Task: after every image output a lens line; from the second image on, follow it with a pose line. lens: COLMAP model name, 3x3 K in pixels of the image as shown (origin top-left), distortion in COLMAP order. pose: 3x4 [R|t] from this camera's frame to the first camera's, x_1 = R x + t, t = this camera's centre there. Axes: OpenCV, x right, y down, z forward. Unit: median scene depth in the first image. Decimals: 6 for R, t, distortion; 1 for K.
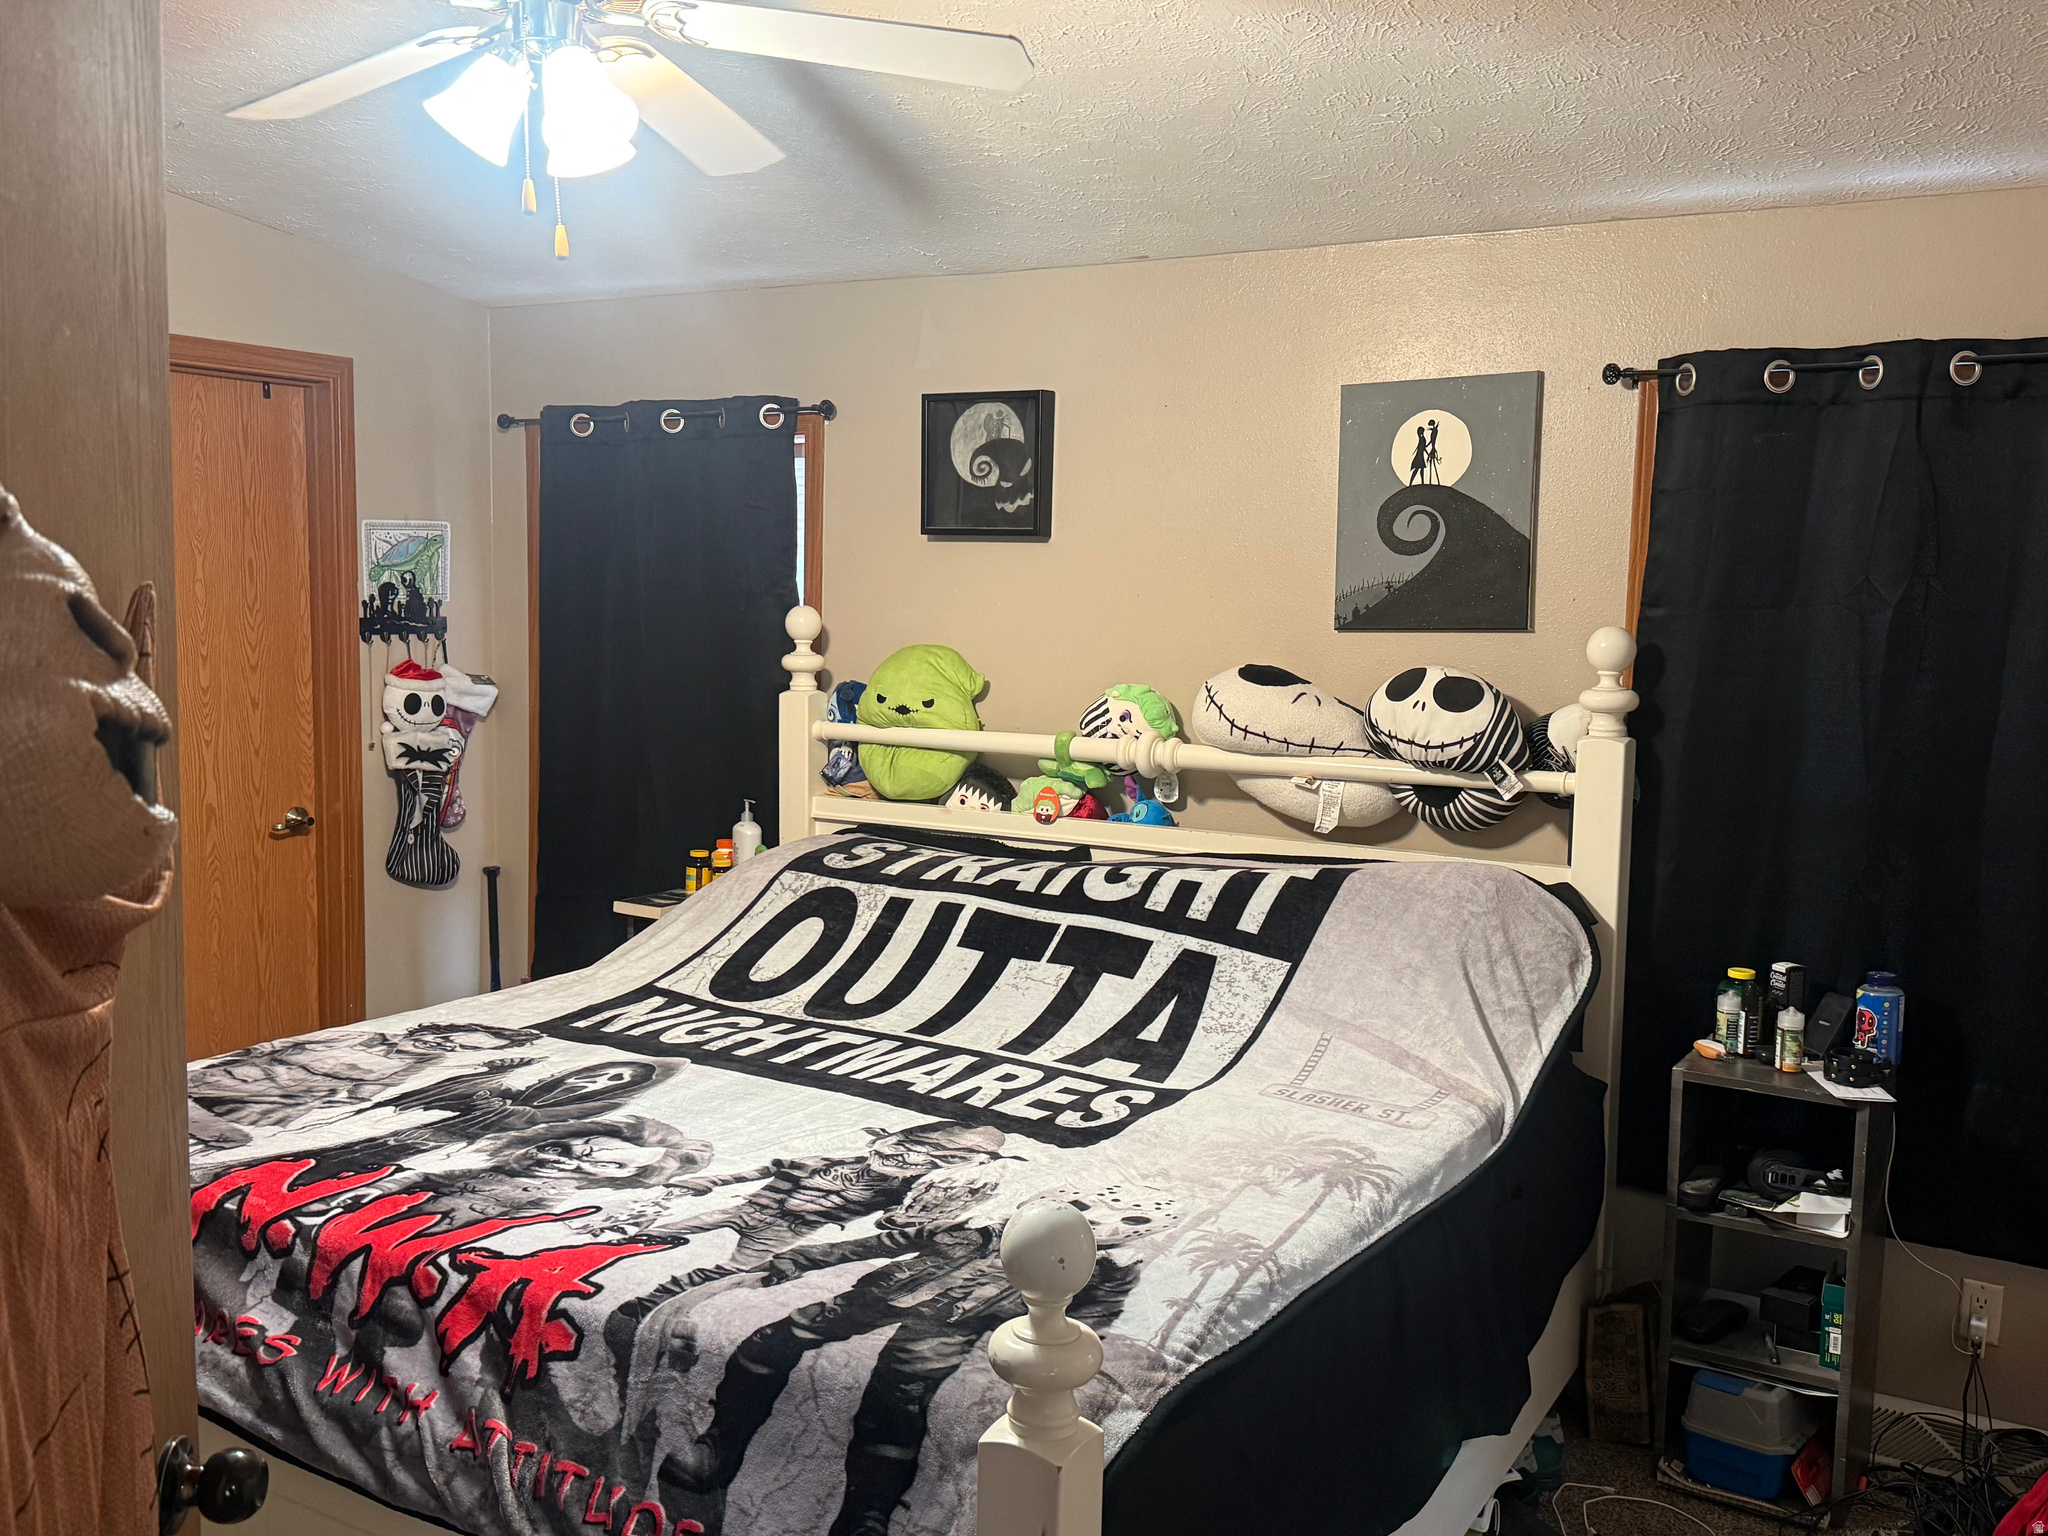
lens RADIAL K [[1794.0, 0, 1018.9], [0, 1794.0, 753.2], [0, 0, 1]] dist [0.199774, -0.433313]
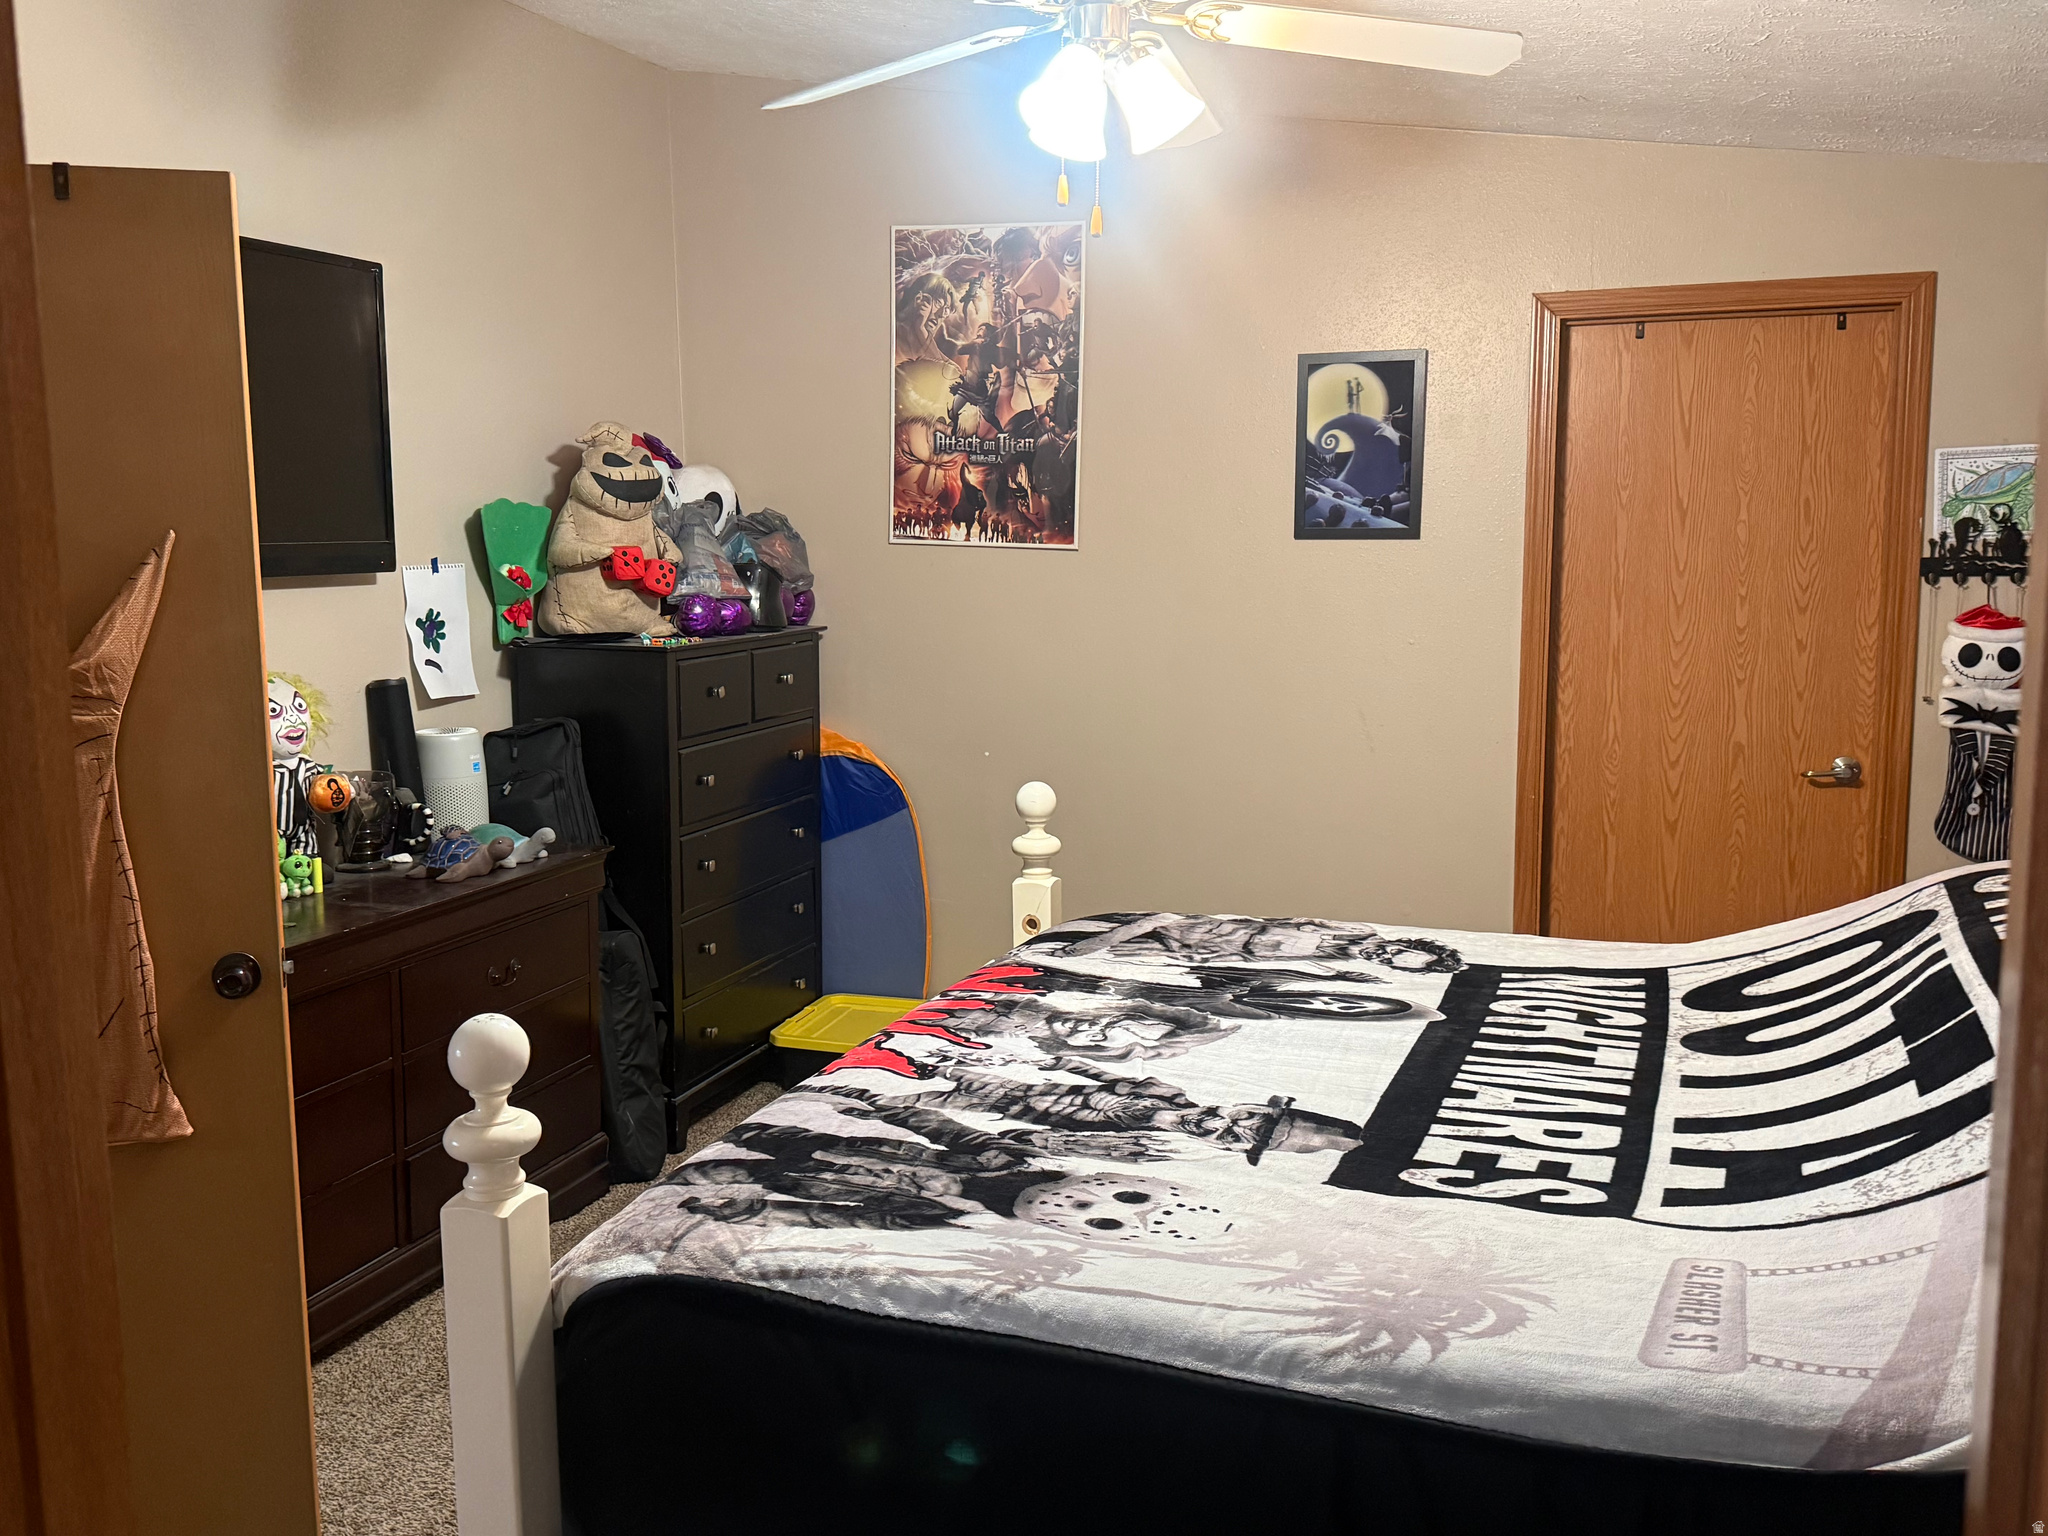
lens RADIAL K [[1794.0, 0, 1018.9], [0, 1794.0, 753.2], [0, 0, 1]] dist [0.199774, -0.433313]
pose [[0.197667, 0.098697, -0.975288, 0.785186], [-0.073142, 0.993630, 0.085729, -0.039712], [0.977537, 0.054389, 0.203627, 0.664262]]
